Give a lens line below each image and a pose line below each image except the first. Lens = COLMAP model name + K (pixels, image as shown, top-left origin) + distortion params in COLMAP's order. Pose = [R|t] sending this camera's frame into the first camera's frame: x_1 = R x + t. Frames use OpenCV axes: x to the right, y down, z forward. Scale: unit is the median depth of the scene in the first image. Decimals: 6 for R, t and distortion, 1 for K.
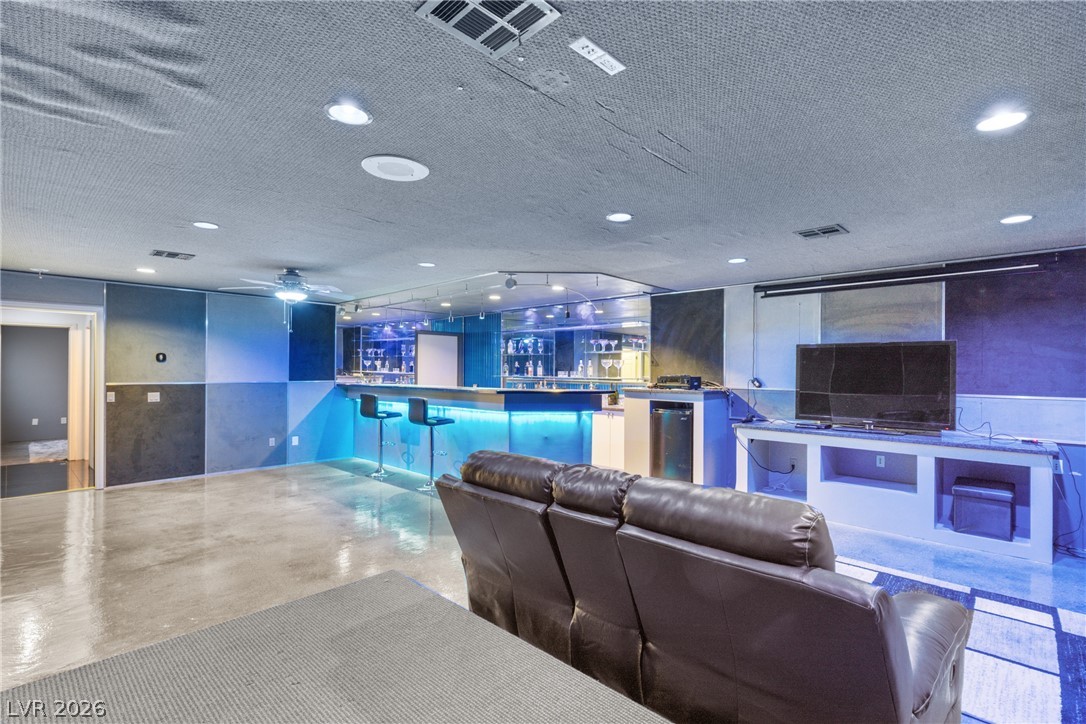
lens RADIAL K [[516.2, 0, 550.4], [0, 516.2, 366.9], [0, 0, 1]] dist [0.001398, 0.000002]
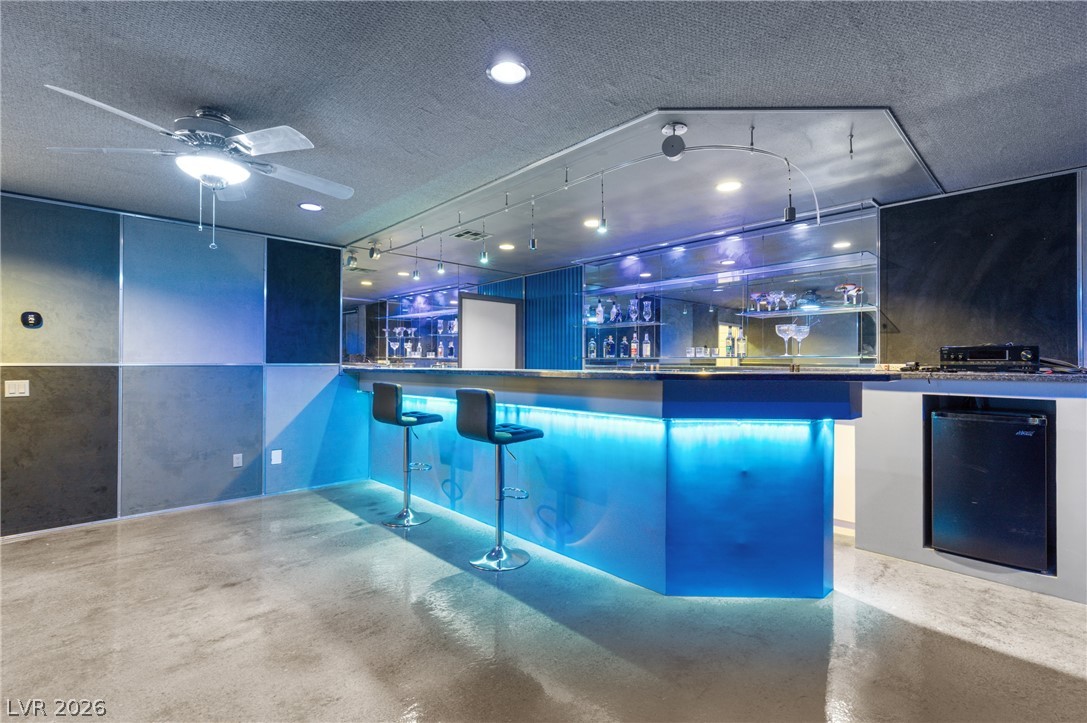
lens RADIAL K [[495.9, 0, 549.7], [0, 495.9, 358.6], [0, 0, 1]] dist [0.002939, -0.000620]
pose [[0.998630, -0.003096, -0.052231, -0.139747], [0.002870, 0.999986, -0.004397, 0.028148], [0.052244, 0.004241, 0.998625, 0.453578]]
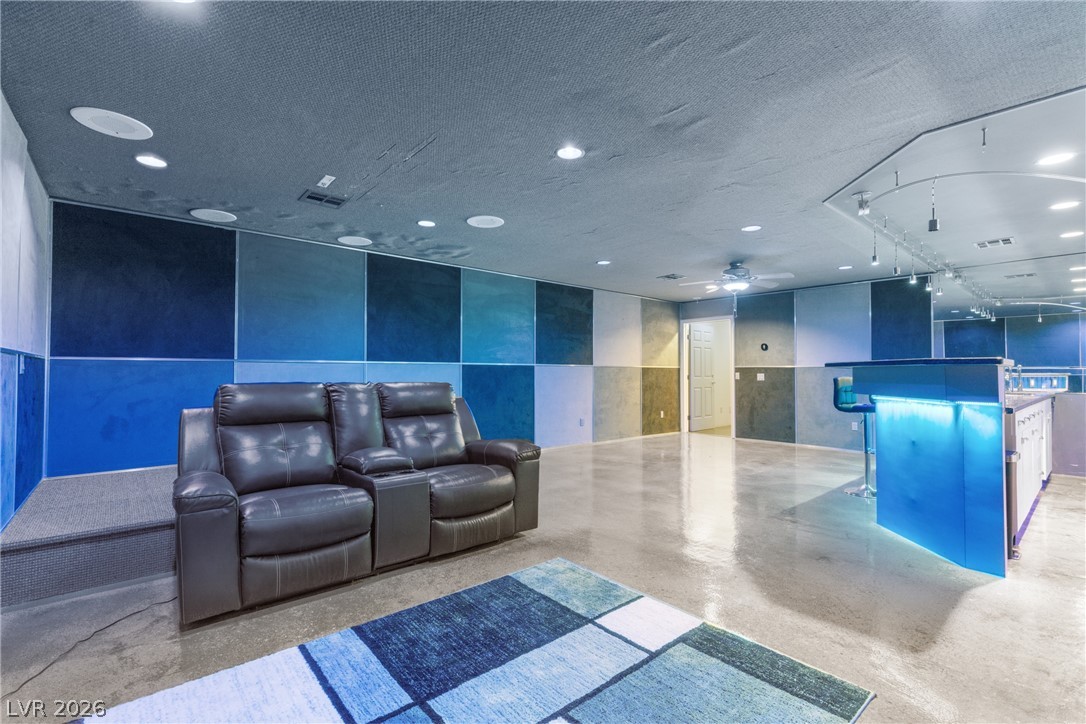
lens RADIAL K [[483.2, 0, 543.0], [0, 483.2, 362.0], [0, 0, 1]] dist [0.014594, -0.000140]
pose [[-0.105200, -0.027352, -0.994075, 0.509062], [-0.000586, 0.999623, -0.027443, 0.051672], [0.994451, -0.002304, -0.105177, 0.542196]]
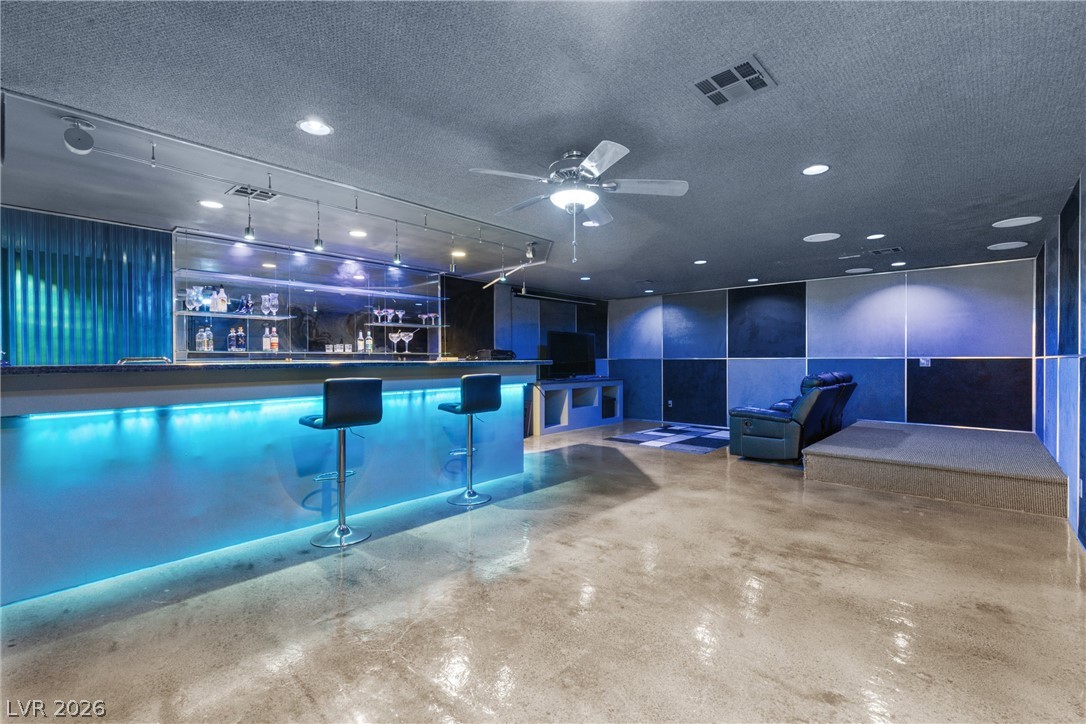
lens RADIAL K [[495.4, 0, 549.2], [0, 495.4, 359.1], [0, 0, 1]] dist [0.002939, -0.000620]
pose [[-0.042204, -0.003246, 0.999104, -0.851855], [-0.000119, 0.999995, 0.003244, 0.032429], [-0.999109, 0.000018, -0.042204, 0.842427]]
